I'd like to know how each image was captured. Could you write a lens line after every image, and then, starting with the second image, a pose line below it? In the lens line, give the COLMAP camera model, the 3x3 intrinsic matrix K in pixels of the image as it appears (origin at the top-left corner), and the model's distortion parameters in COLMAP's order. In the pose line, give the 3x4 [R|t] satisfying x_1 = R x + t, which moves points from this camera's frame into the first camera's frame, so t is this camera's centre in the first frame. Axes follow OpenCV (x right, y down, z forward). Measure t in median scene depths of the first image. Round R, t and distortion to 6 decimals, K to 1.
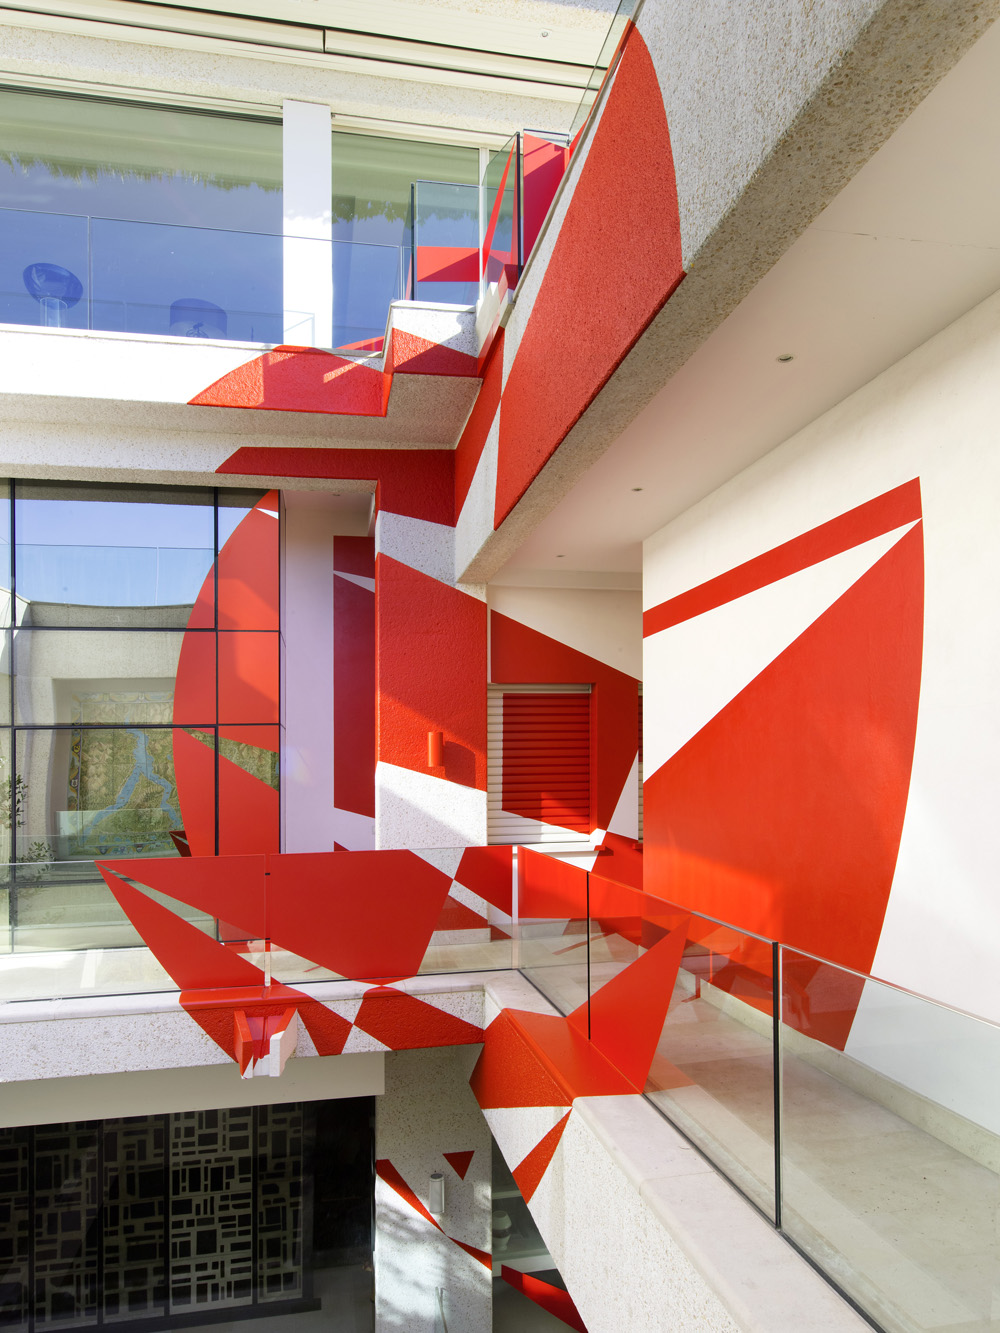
lens RADIAL K [[911.3, 0, 518.2], [0, 911.3, 759.7], [0, 0, 1]] dist [-0.008840, 0.004489]
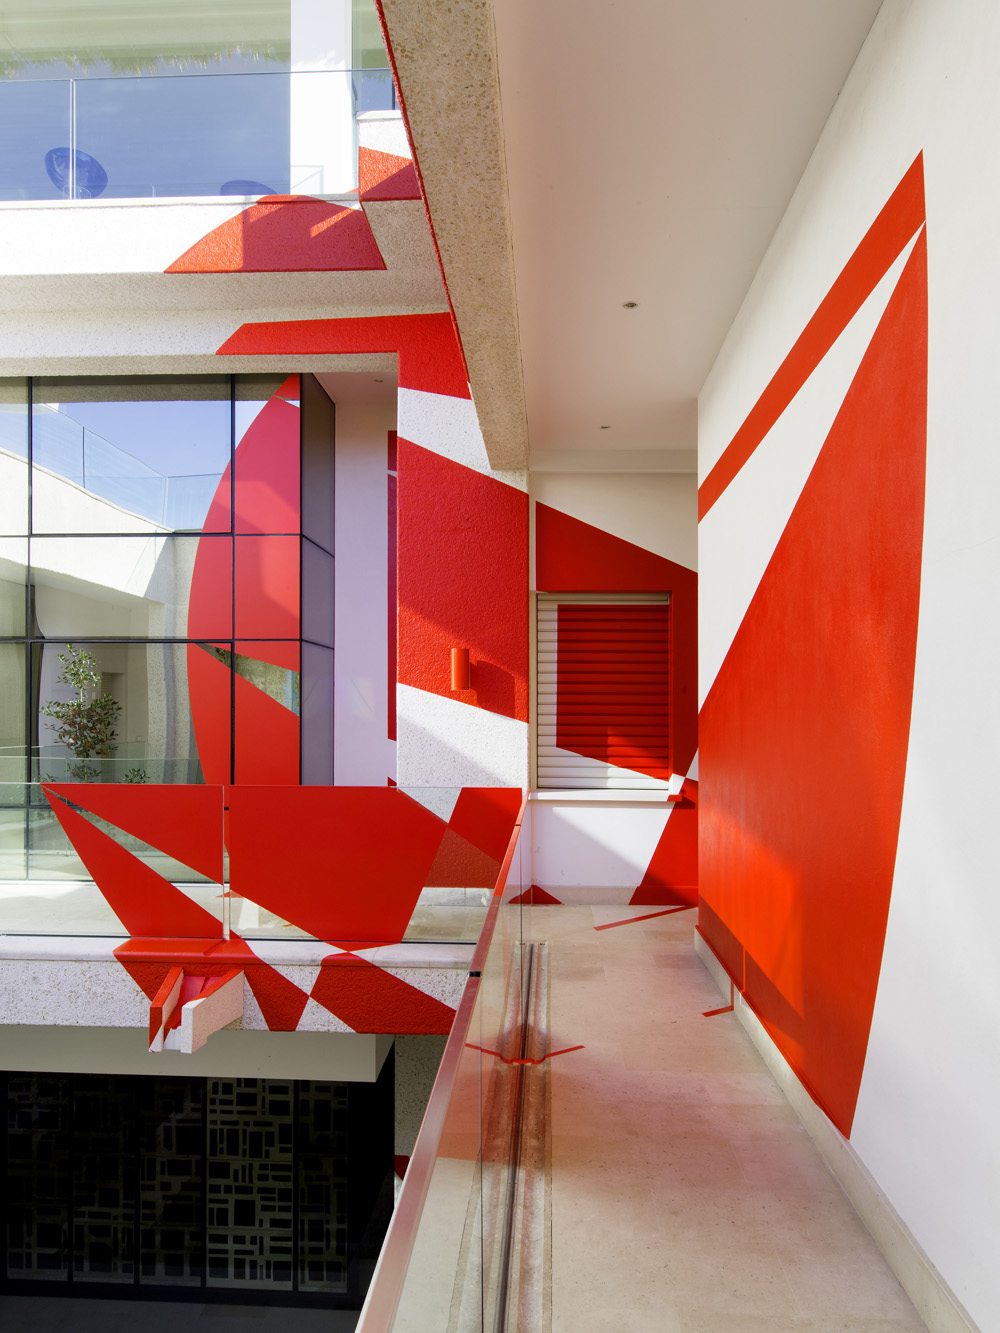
lens RADIAL K [[911.3, 0, 514.7], [0, 911.3, 704.5], [0, 0, 1]] dist [-0.008840, 0.004489]
pose [[0.964783, 0.016277, -0.262543, 0.172057], [-0.018829, 0.999797, -0.007206, 0.025552], [0.262372, 0.011895, 0.964893, 0.211414]]
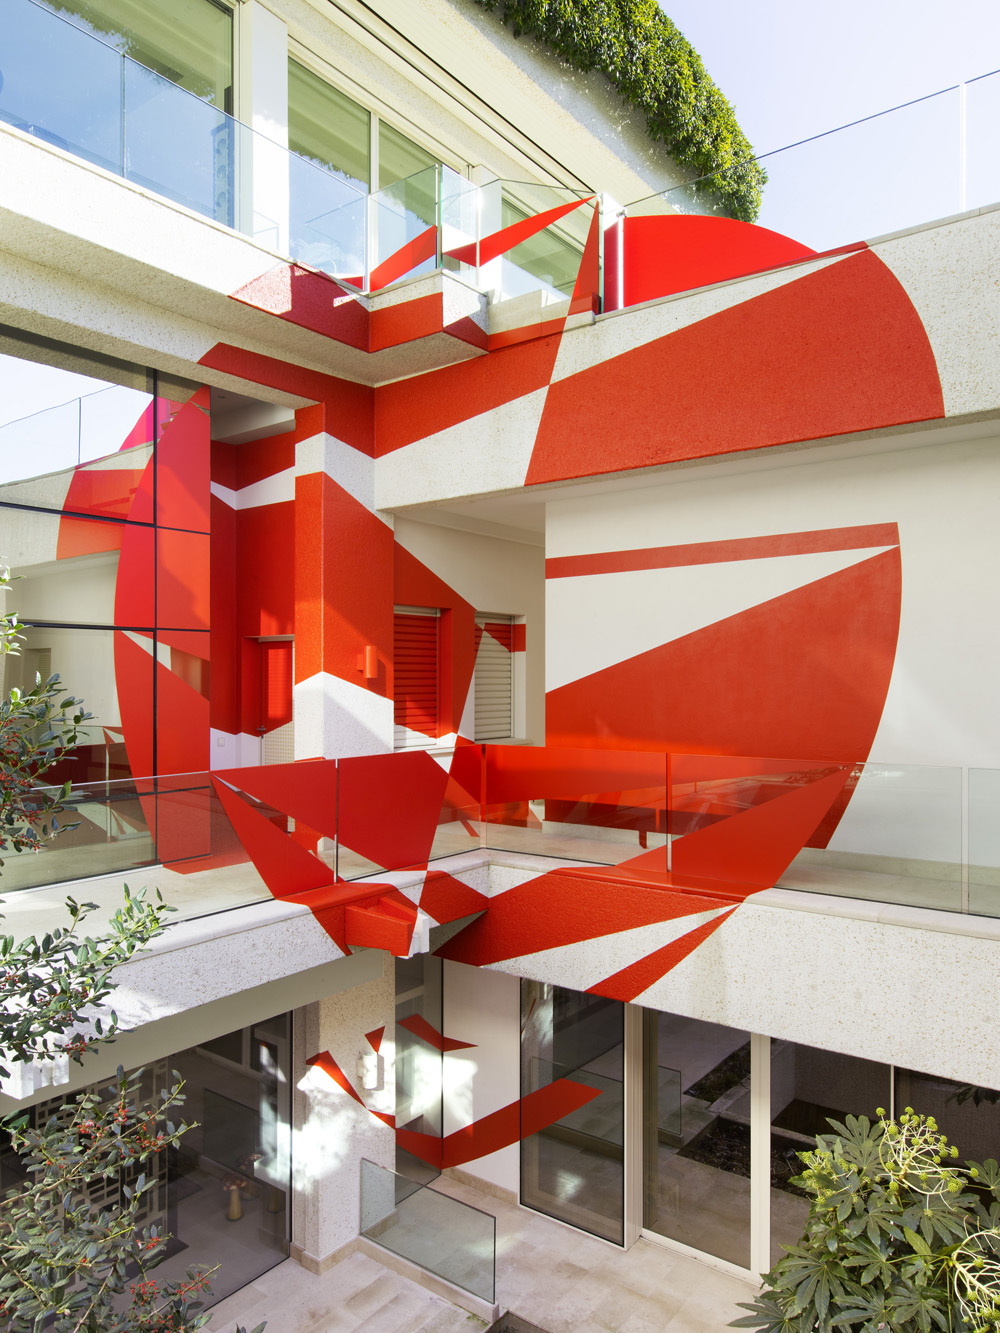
lens RADIAL K [[911.3, 0, 519.4], [0, 911.3, 679.5], [0, 0, 1]] dist [-0.008840, 0.004489]
pose [[0.749069, 0.013636, 0.662352, -0.688621], [-0.011381, 0.999905, -0.007714, 0.015677], [-0.662395, -0.001760, 0.749153, 0.064871]]
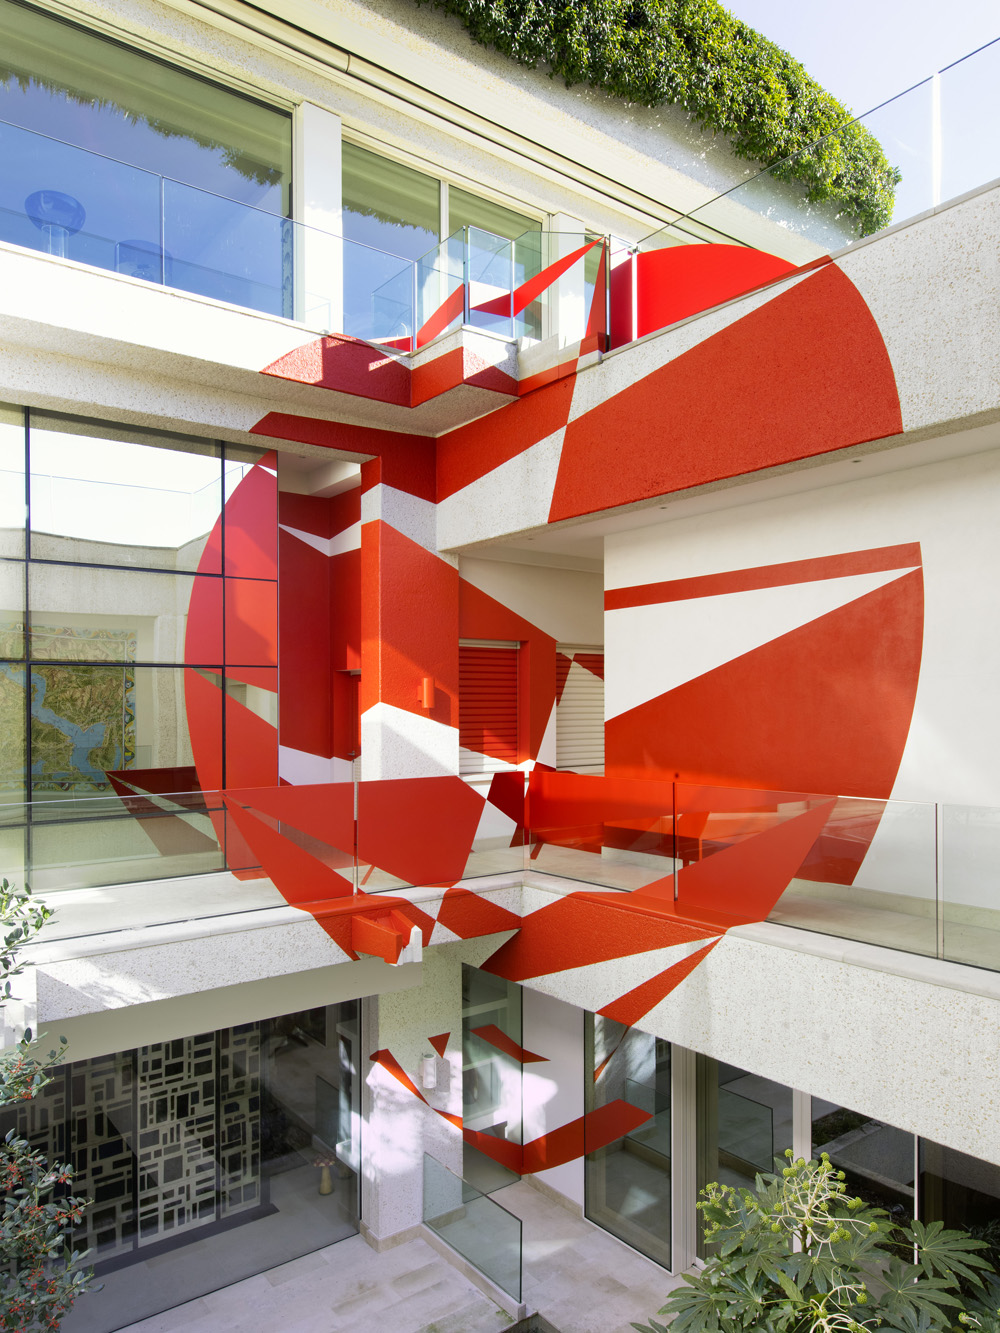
lens RADIAL K [[911.3, 0, 532.3], [0, 911.3, 705.9], [0, 0, 1]] dist [-0.008840, 0.004489]
pose [[0.895141, 0.009994, 0.445672, -0.503397], [-0.009468, 0.999949, -0.003406, 0.007912], [-0.445684, -0.001171, 0.895190, -0.113141]]
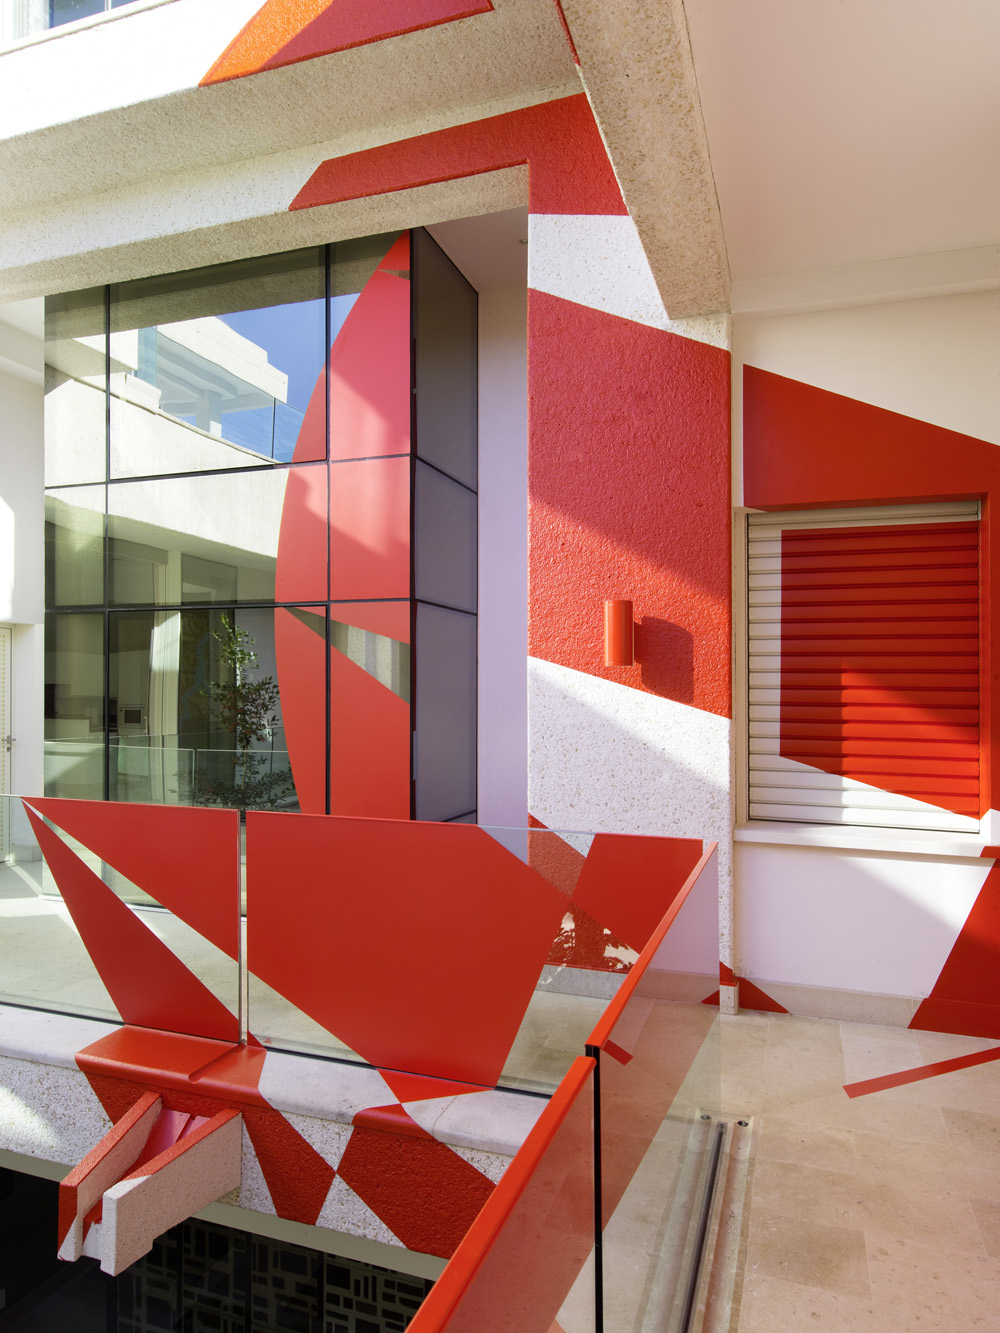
lens RADIAL K [[866.2, 0, 496.8], [0, 866.2, 675.0], [0, 0, 1]] dist [0.002831, -0.004068]
pose [[0.844773, 0.010728, -0.535018, 0.116430], [-0.022861, 0.999610, -0.016053, 0.022407], [0.534637, 0.025792, 0.844688, 0.532927]]
